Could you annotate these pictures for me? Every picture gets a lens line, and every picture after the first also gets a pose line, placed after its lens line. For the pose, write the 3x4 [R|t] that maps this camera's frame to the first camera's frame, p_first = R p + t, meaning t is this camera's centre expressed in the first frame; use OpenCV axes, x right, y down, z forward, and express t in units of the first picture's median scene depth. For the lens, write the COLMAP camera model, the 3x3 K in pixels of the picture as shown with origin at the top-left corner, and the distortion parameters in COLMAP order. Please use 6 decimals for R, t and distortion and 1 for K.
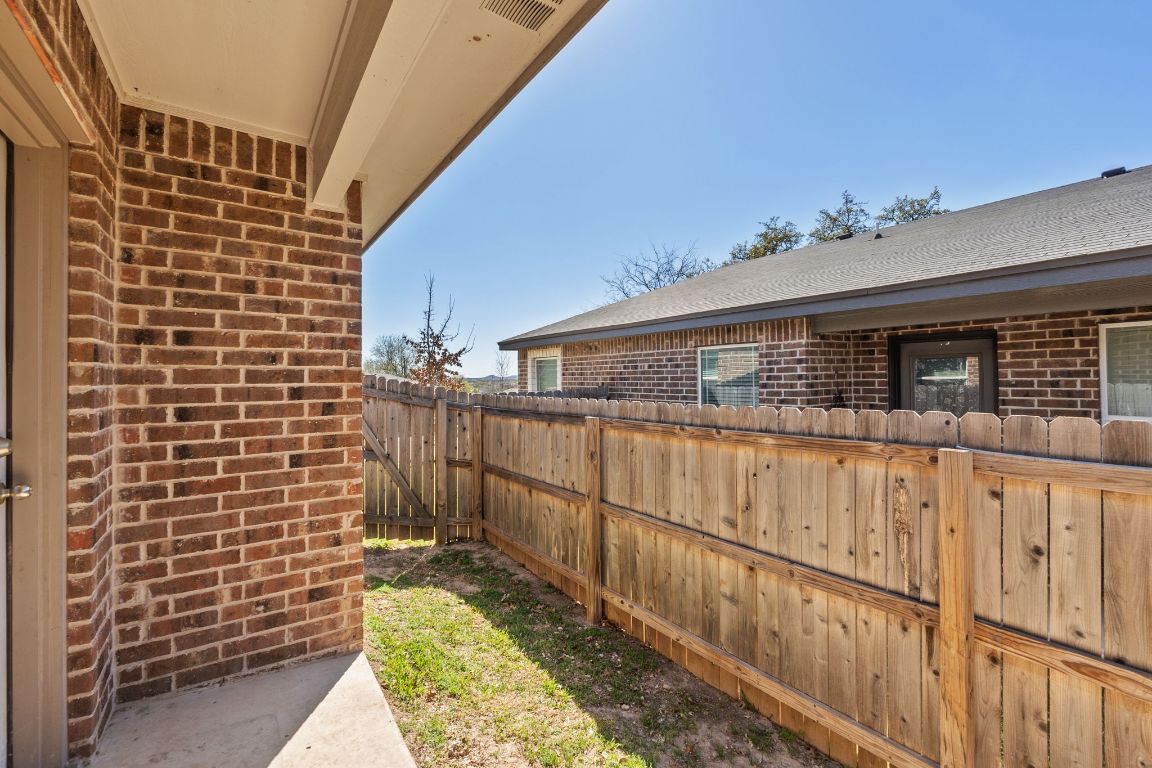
lens RADIAL K [[486.2, 0, 571.7], [0, 486.2, 370.9], [0, 0, 1]] dist [-0.005986, -0.000277]
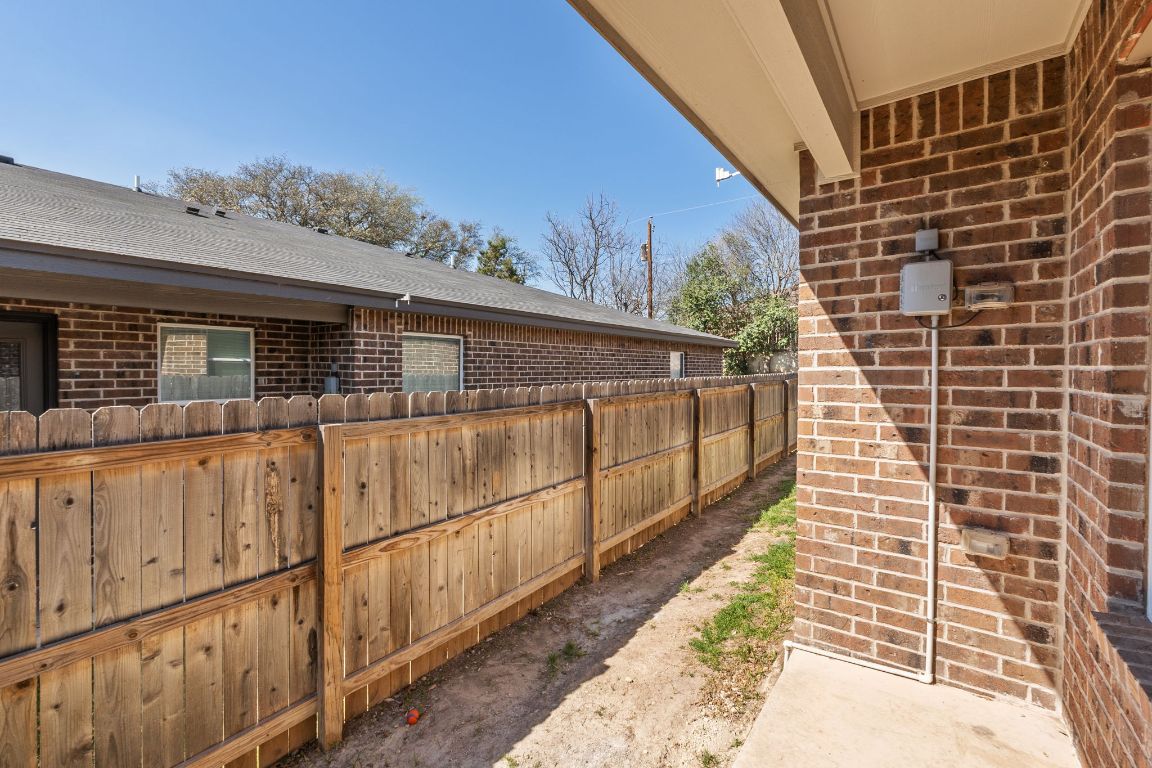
lens RADIAL K [[486.2, 0, 571.7], [0, 486.2, 370.9], [0, 0, 1]] dist [-0.005986, -0.000277]
pose [[-0.317805, 0.004623, 0.948145, -0.413082], [-0.016307, 0.999814, -0.010341, 0.019498], [-0.948016, -0.018748, -0.317670, 0.573046]]
